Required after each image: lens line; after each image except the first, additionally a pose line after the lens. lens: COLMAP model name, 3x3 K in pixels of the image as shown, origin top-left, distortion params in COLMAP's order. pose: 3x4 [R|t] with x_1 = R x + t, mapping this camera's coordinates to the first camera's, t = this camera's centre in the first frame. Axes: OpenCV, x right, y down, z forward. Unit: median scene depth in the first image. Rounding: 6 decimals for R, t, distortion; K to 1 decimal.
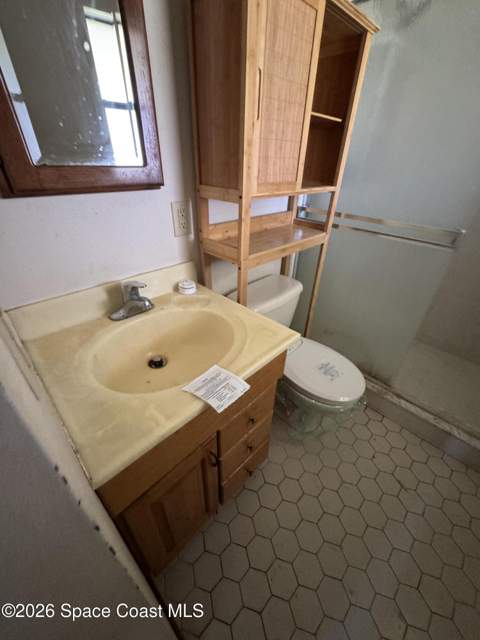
lens RADIAL K [[259.5, 0, 244.1], [0, 259.5, 322.9], [0, 0, 1]] dist [-0.001824, 0.000674]
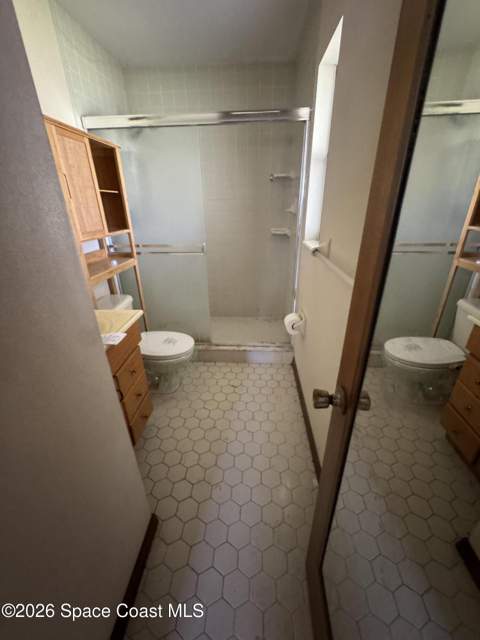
lens RADIAL K [[259.5, 0, 239.7], [0, 259.5, 316.1], [0, 0, 1]] dist [-0.001824, 0.000674]
pose [[0.753448, -0.300167, 0.584992, -0.202435], [0.386597, 0.921913, -0.024877, 0.236084], [-0.531845, 0.244900, 0.810657, -0.462820]]
